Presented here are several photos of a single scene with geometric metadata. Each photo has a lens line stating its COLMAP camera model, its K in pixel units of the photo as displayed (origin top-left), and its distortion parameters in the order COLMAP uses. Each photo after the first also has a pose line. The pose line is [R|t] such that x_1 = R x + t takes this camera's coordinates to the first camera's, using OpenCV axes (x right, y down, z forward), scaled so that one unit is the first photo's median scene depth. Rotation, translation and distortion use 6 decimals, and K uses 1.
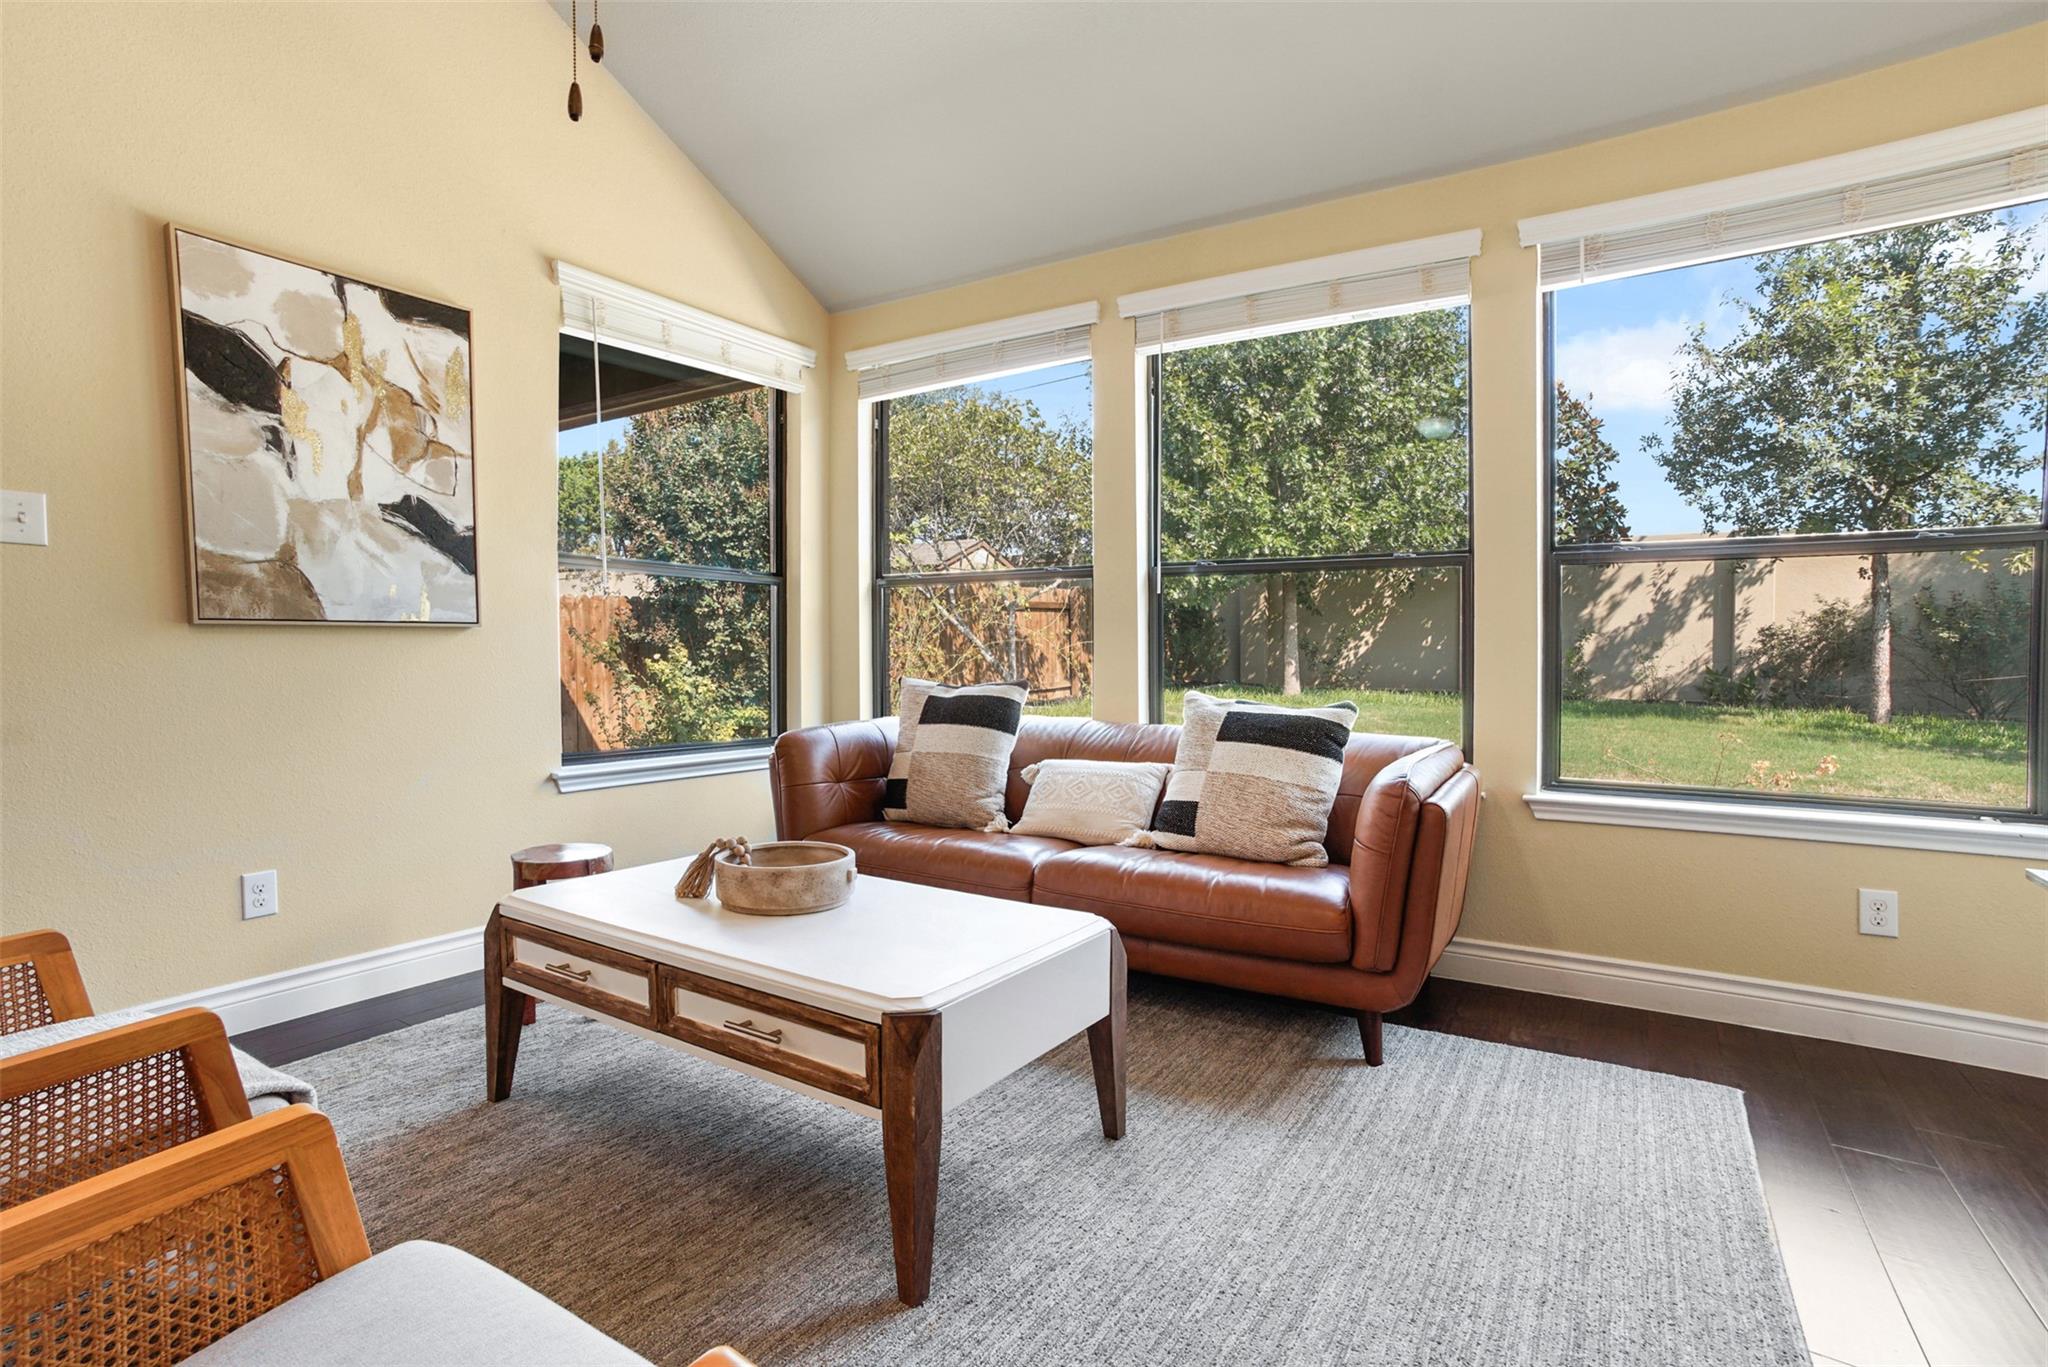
lens RADIAL K [[1036.0, 0, 1021.4], [0, 1036.0, 675.1], [0, 0, 1]] dist [-0.001300, -0.000609]
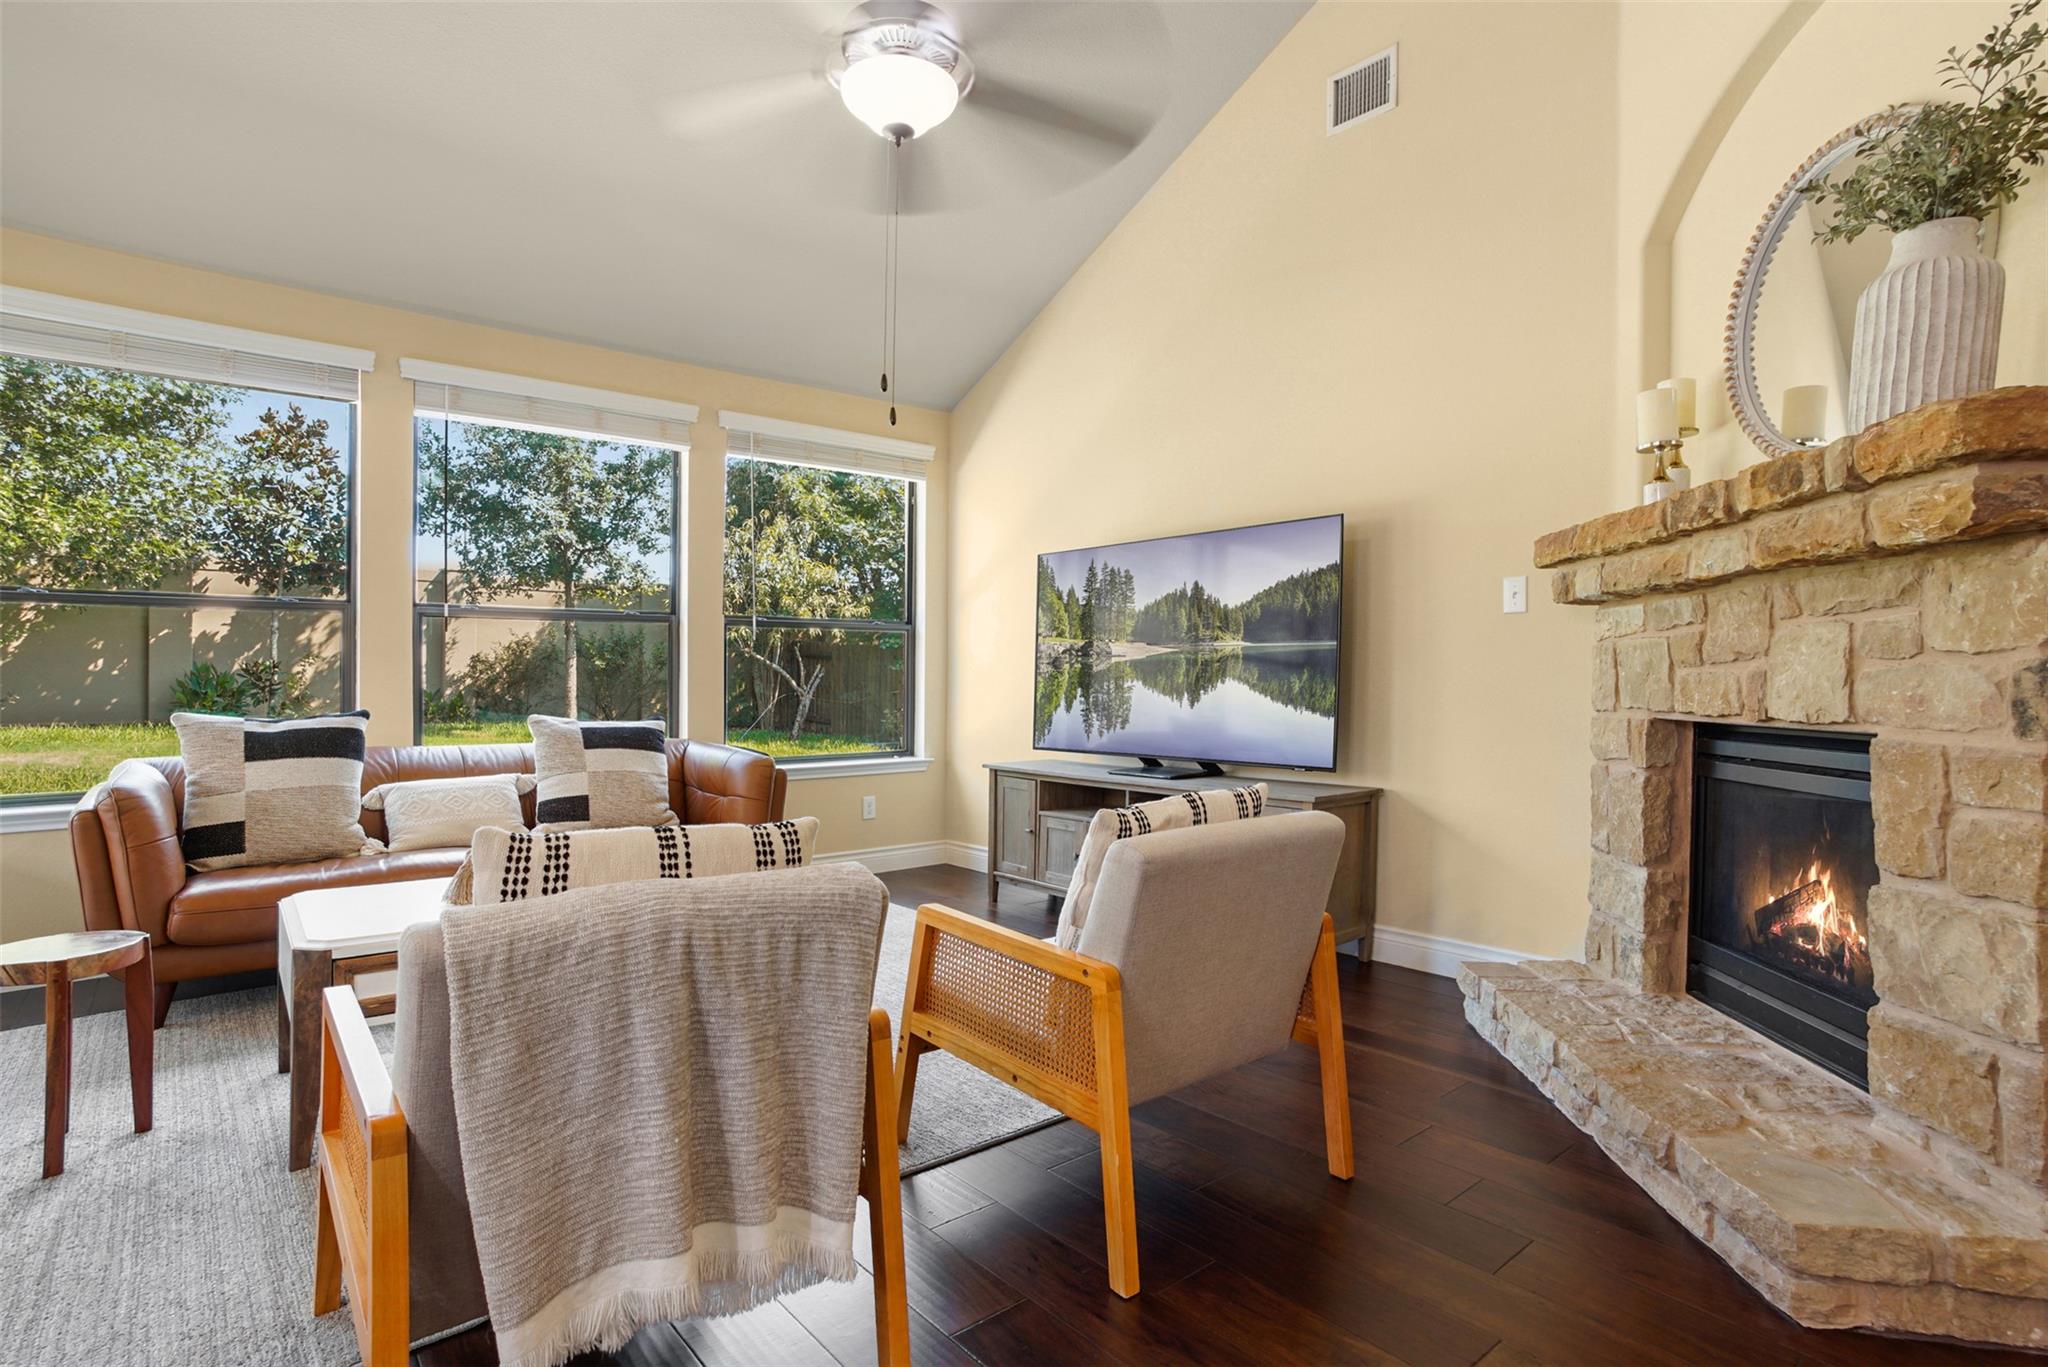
lens RADIAL K [[999.9, 0, 1011.0], [0, 999.9, 689.2], [0, 0, 1]] dist [0.028581, 0.004553]
pose [[0.368871, -0.016593, 0.929333, -0.663741], [0.024163, 0.999674, 0.008258, -0.008491], [-0.929167, 0.019410, 0.369151, 0.012902]]
